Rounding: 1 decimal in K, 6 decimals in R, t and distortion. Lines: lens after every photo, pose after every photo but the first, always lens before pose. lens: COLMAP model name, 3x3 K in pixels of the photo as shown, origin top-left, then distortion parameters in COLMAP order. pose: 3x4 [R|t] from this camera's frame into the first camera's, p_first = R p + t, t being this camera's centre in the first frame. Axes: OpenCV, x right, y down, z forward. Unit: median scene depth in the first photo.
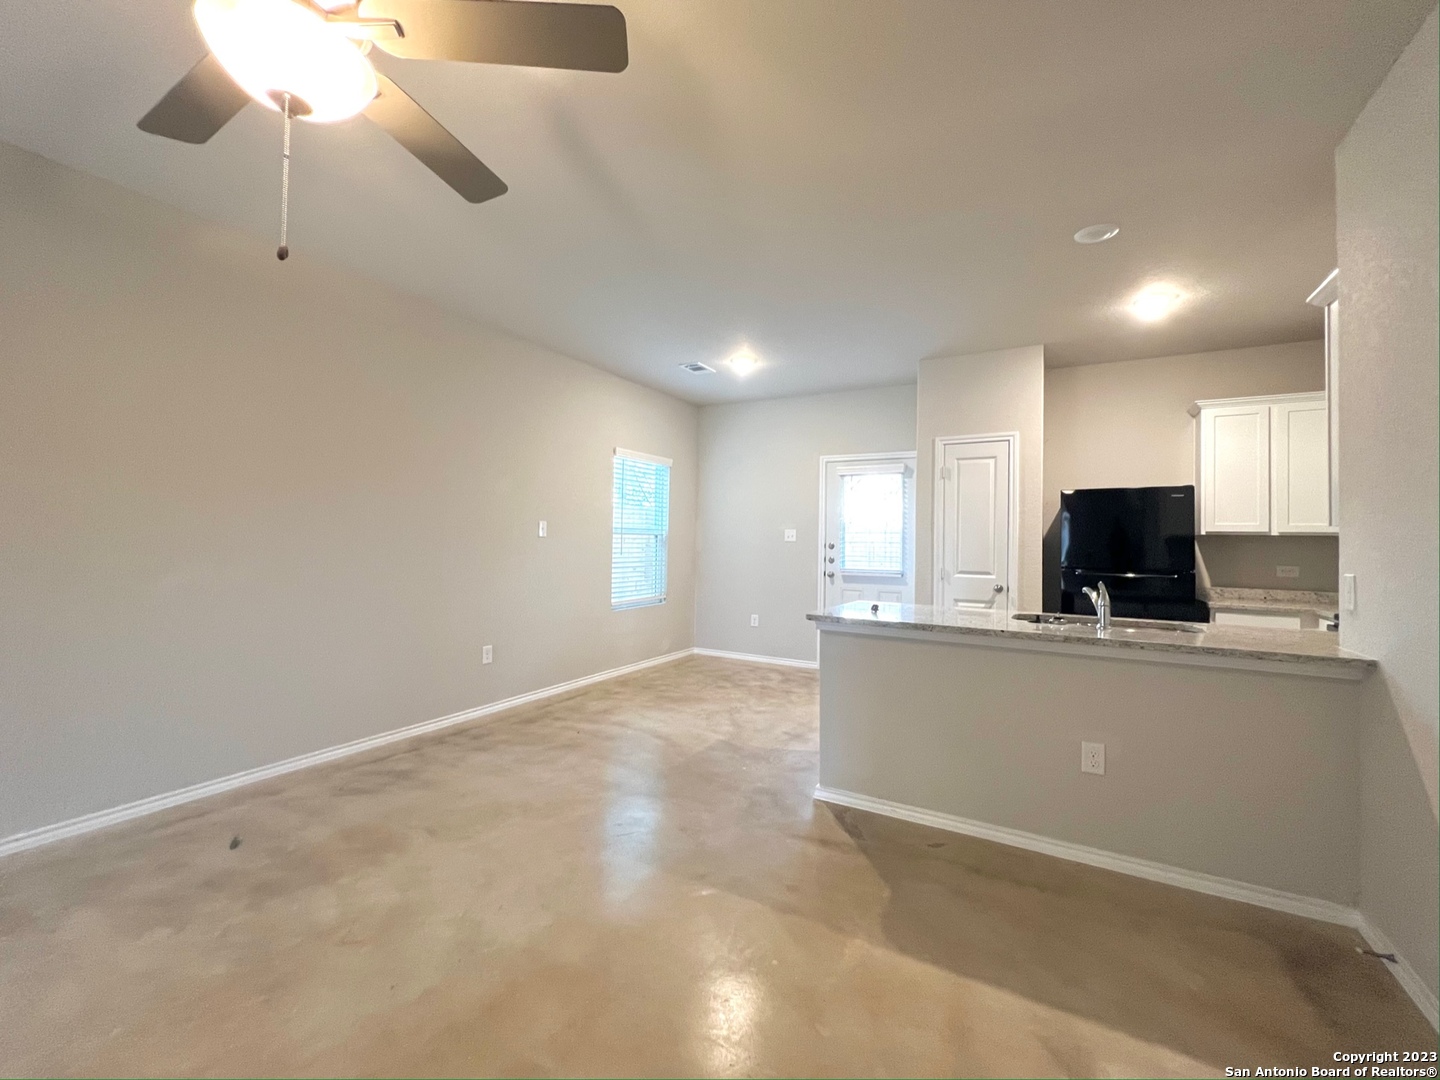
lens RADIAL K [[580.7, 0, 722.0], [0, 580.7, 534.4], [0, 0, 1]] dist [-0.000058, 0.000011]
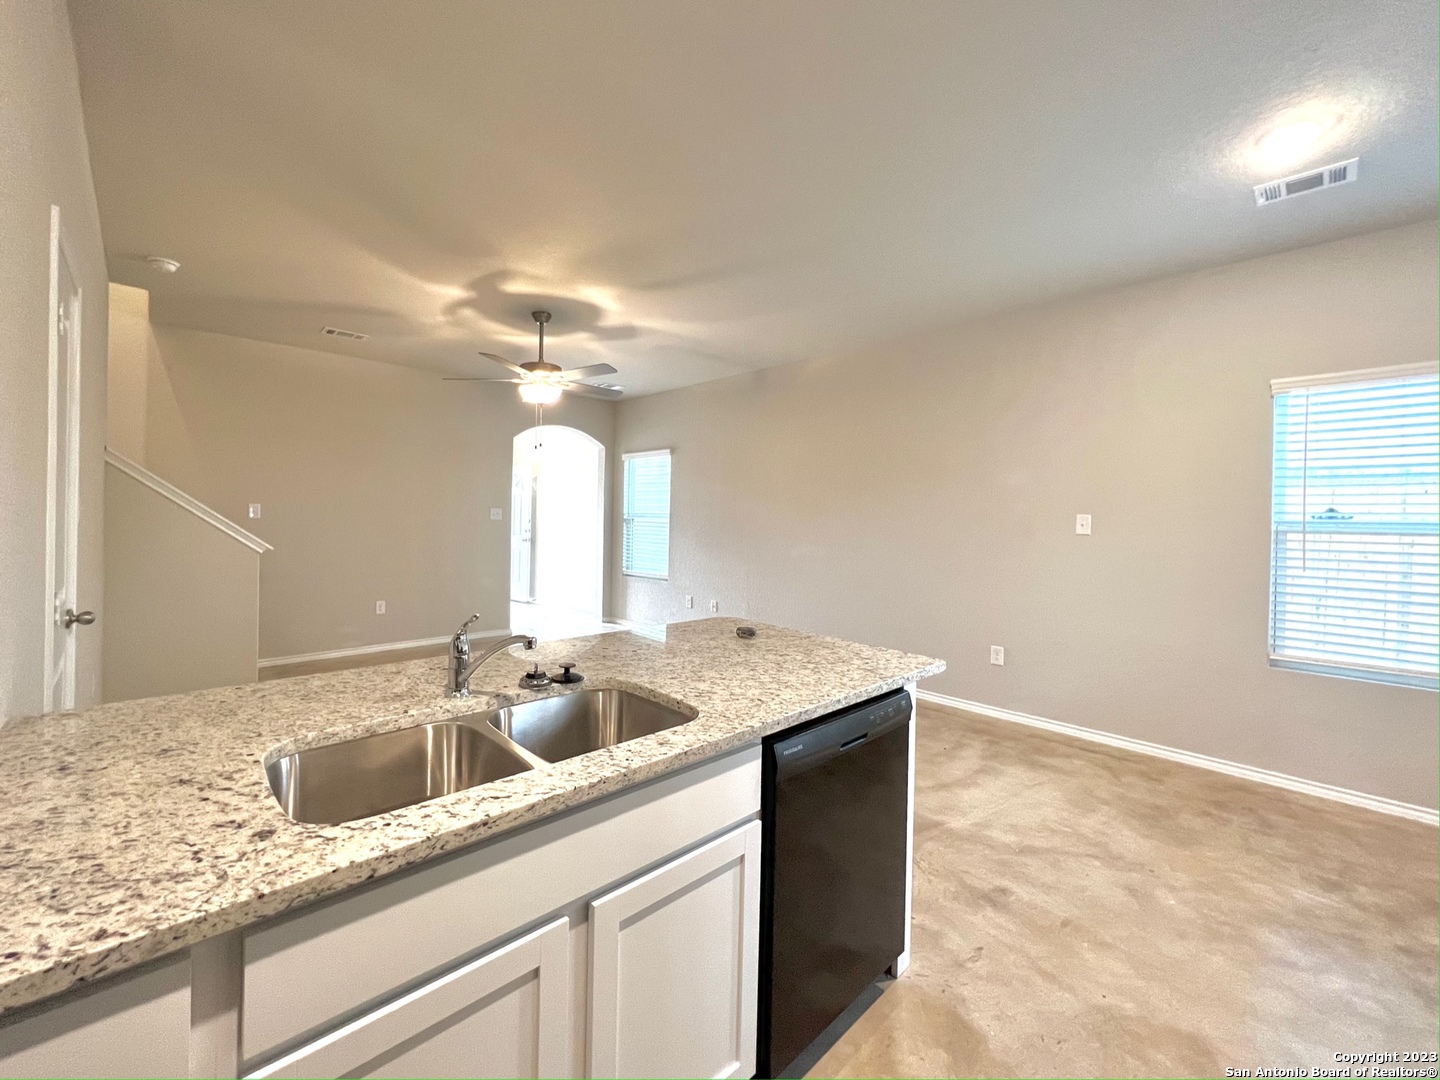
lens RADIAL K [[580.7, 0, 725.7], [0, 580.7, 533.3], [0, 0, 1]] dist [-0.000058, 0.000011]
pose [[-0.265545, -0.009660, -0.964050, 0.676283], [-0.022423, 0.999741, -0.003841, 0.018973], [0.963838, 0.020597, -0.265693, 0.860612]]
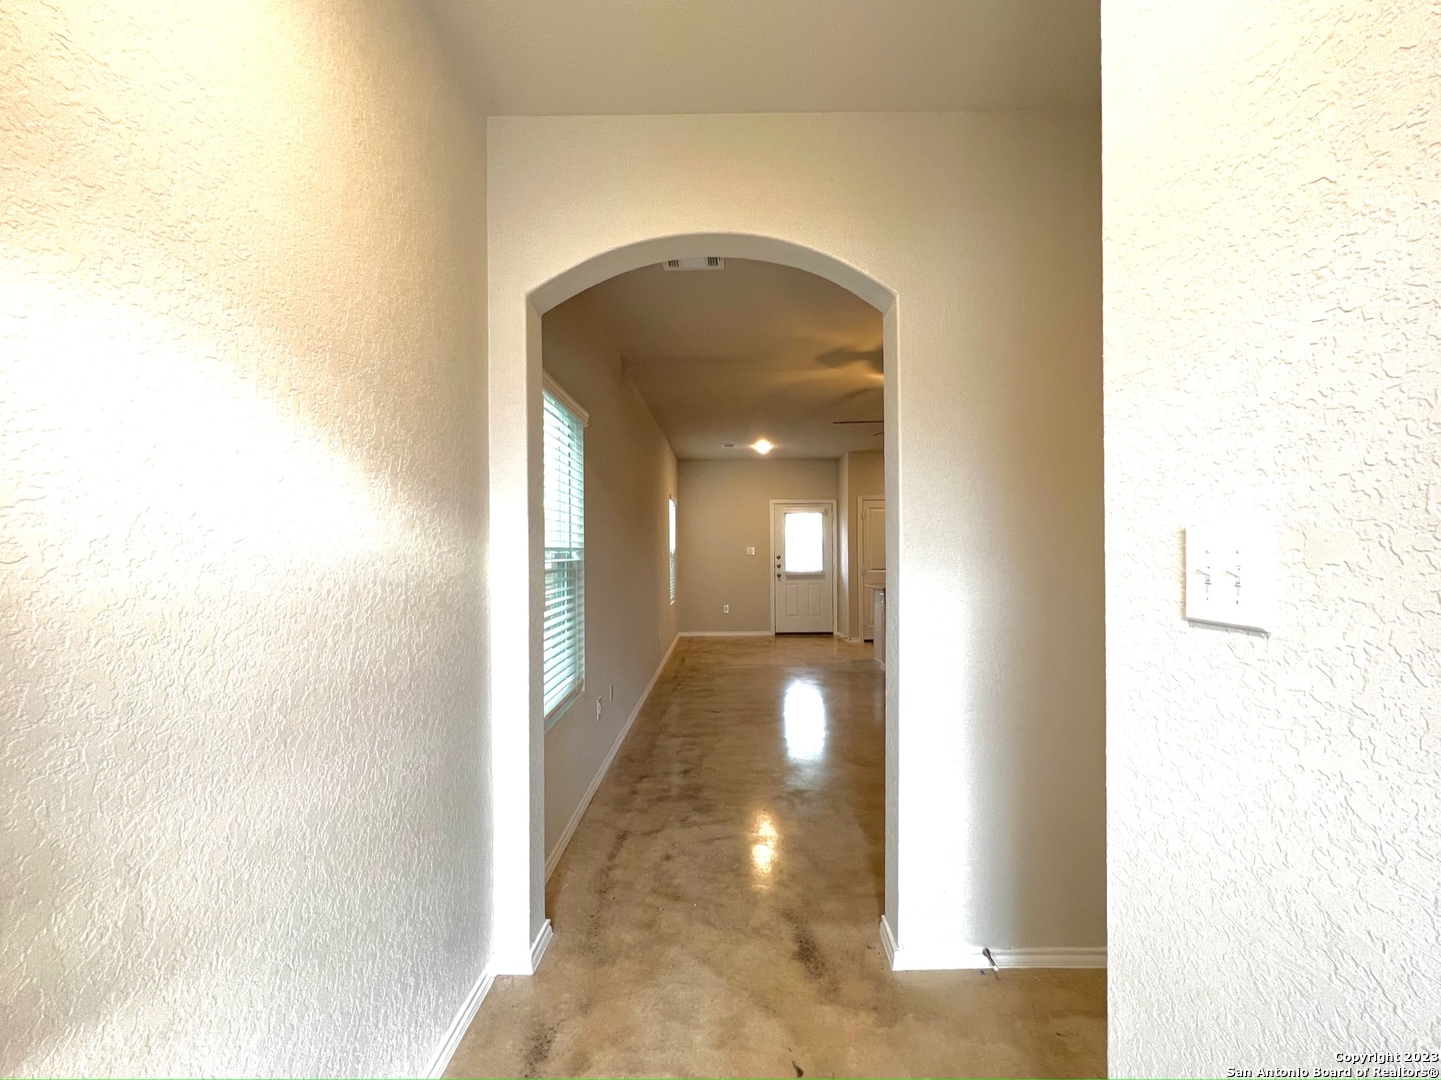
lens RADIAL K [[581.1, 0, 722.5], [0, 581.1, 545.7], [0, 0, 1]] dist [-0.000058, 0.000011]
pose [[0.857273, -0.010301, 0.514760, -0.742552], [0.010813, 0.999940, 0.002002, -0.015483], [-0.514749, 0.003850, 0.857332, -0.271010]]
